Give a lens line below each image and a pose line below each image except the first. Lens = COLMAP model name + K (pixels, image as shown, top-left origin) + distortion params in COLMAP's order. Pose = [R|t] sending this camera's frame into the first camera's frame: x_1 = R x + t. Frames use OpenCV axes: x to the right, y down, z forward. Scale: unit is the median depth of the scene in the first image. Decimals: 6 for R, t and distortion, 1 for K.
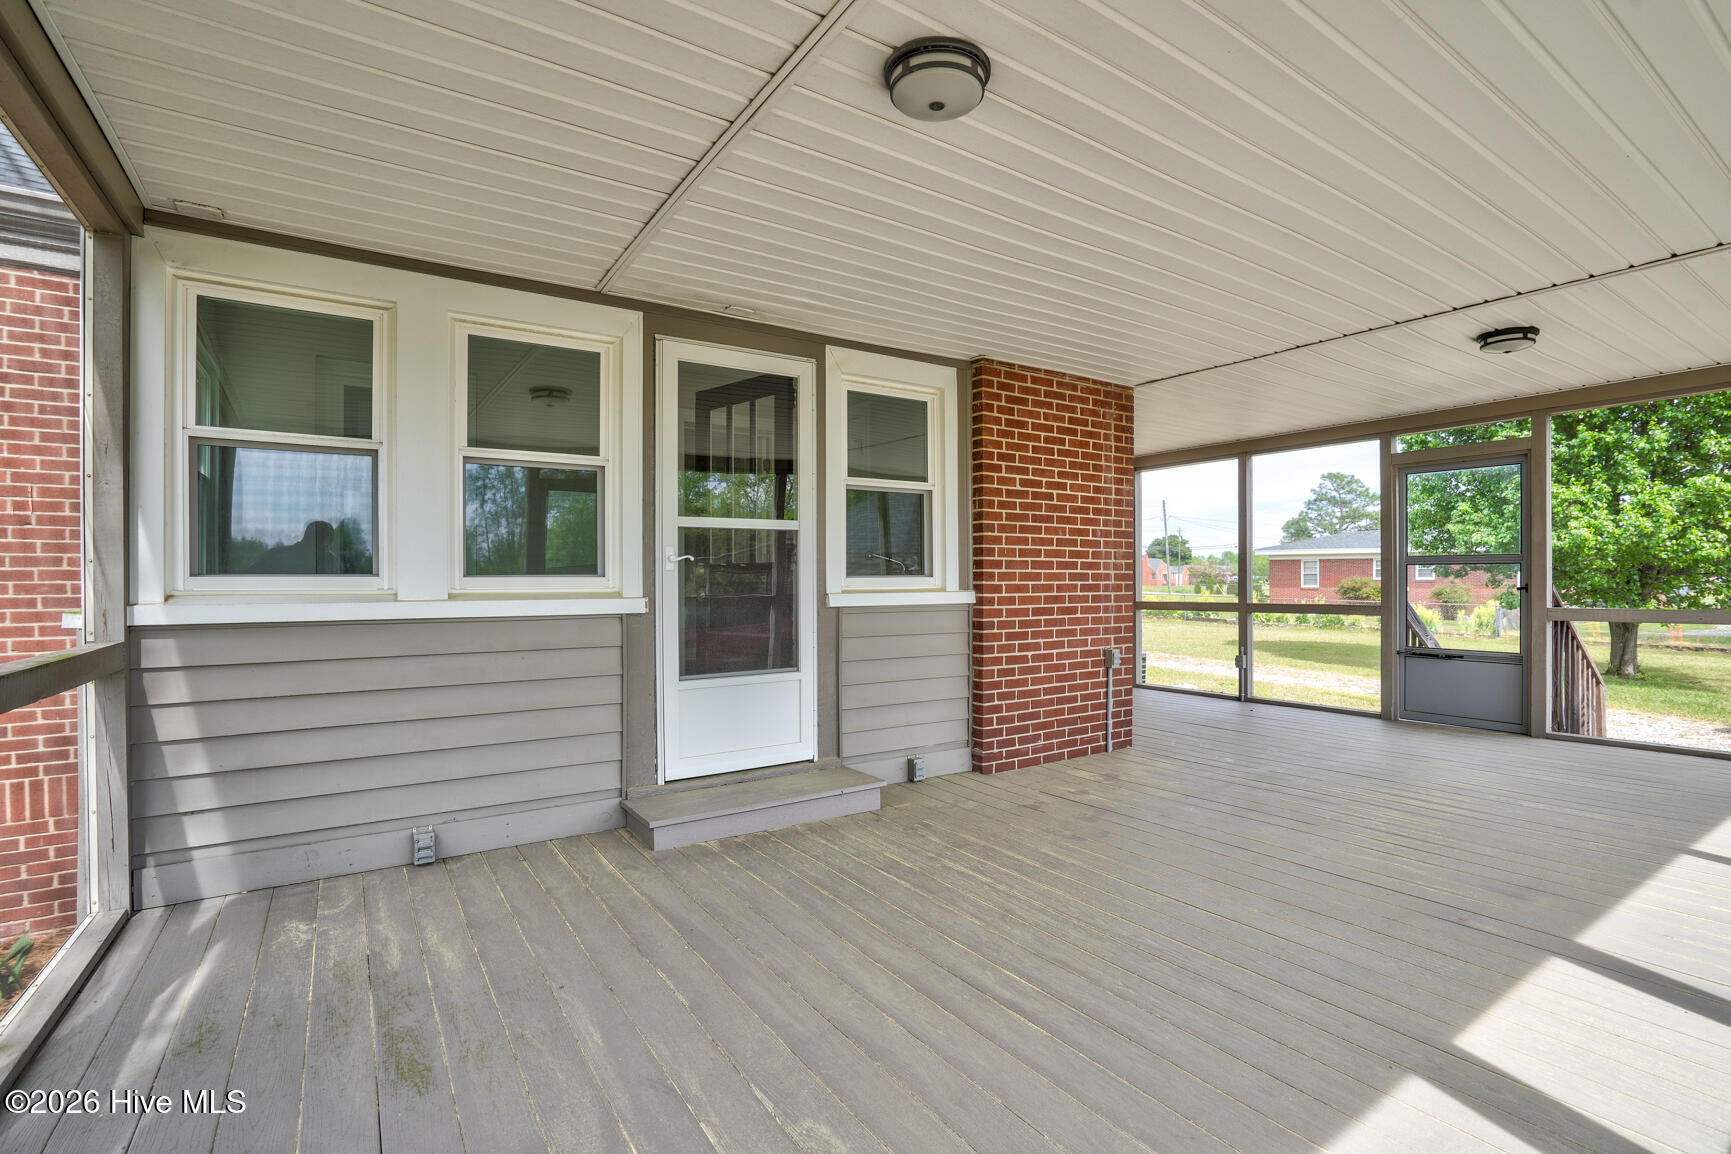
lens RADIAL K [[785.3, 0, 876.0], [0, 785.3, 581.3], [0, 0, 1]] dist [-0.012972, 0.003975]
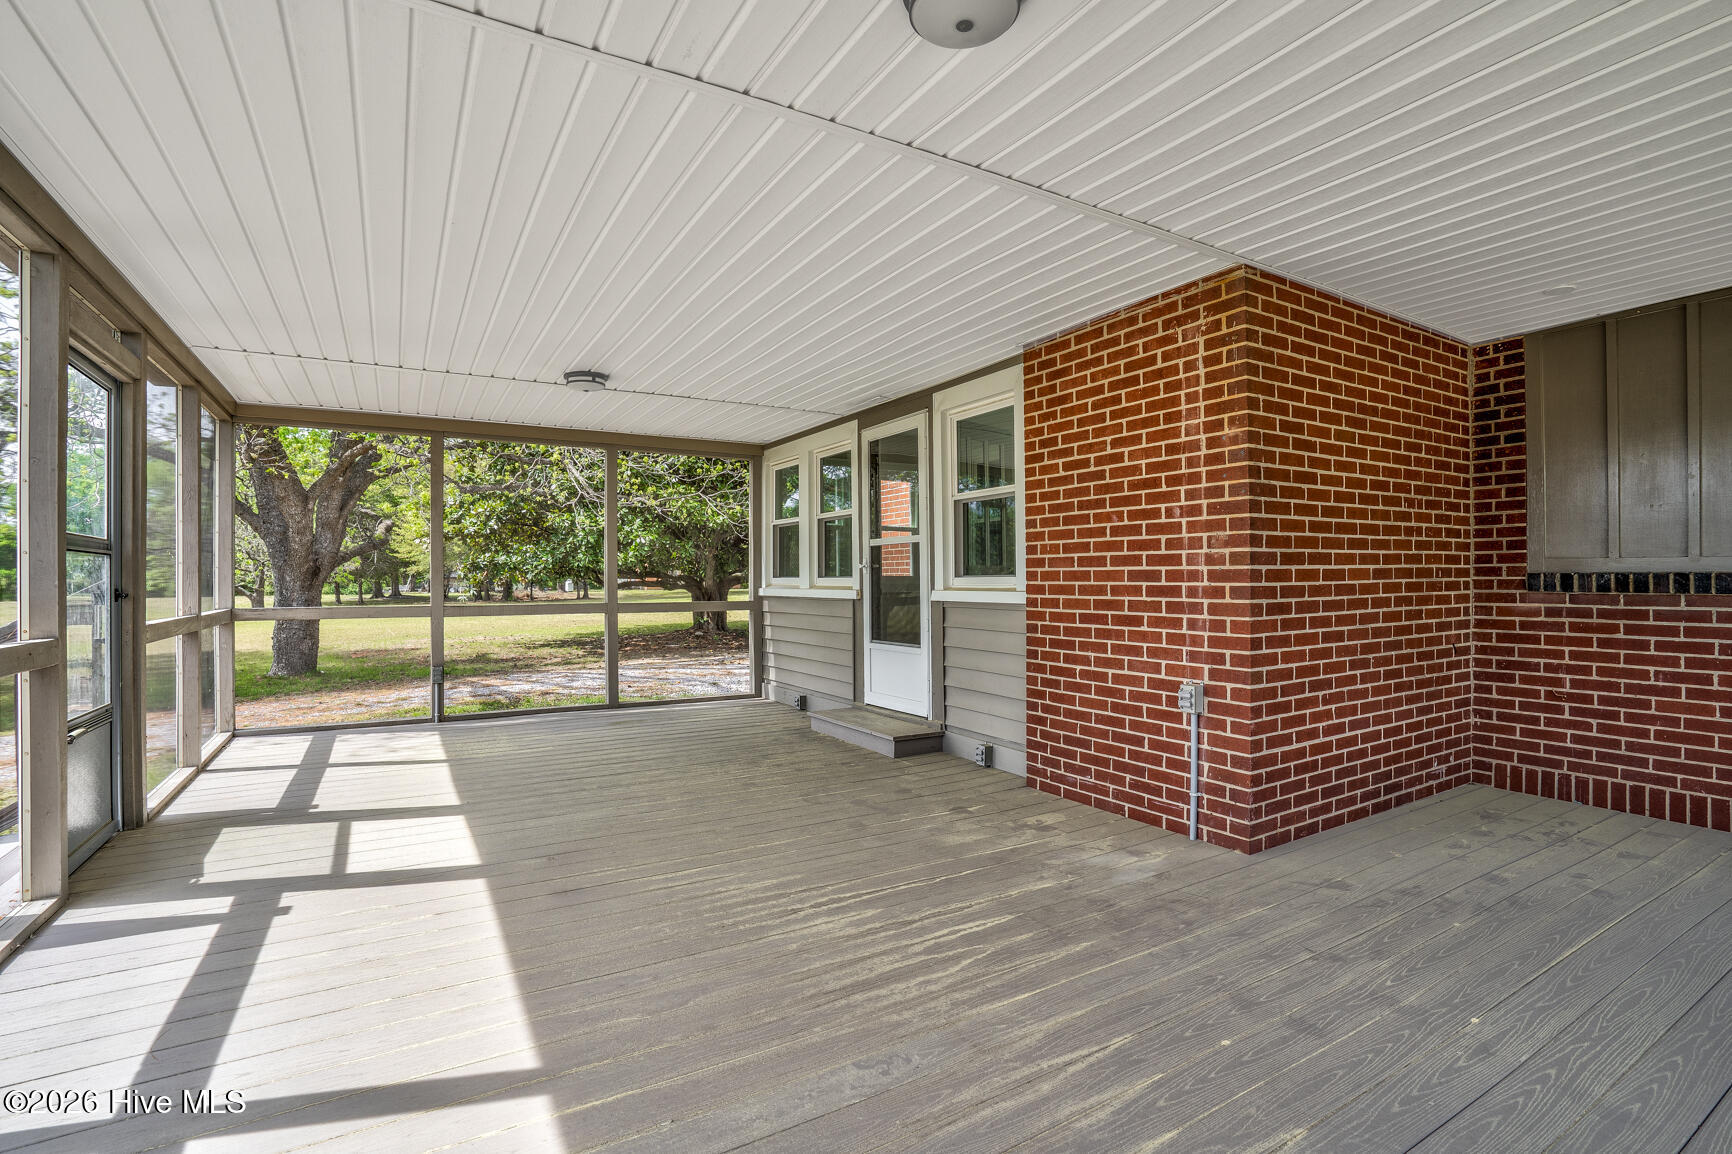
lens RADIAL K [[785.8, 0, 876.1], [0, 785.8, 576.1], [0, 0, 1]] dist [-0.012972, 0.003975]
pose [[-0.012790, 0.000776, -0.999918, 1.033016], [0.005836, 0.999983, 0.000701, -0.007539], [0.999901, -0.005826, -0.012794, 0.793139]]
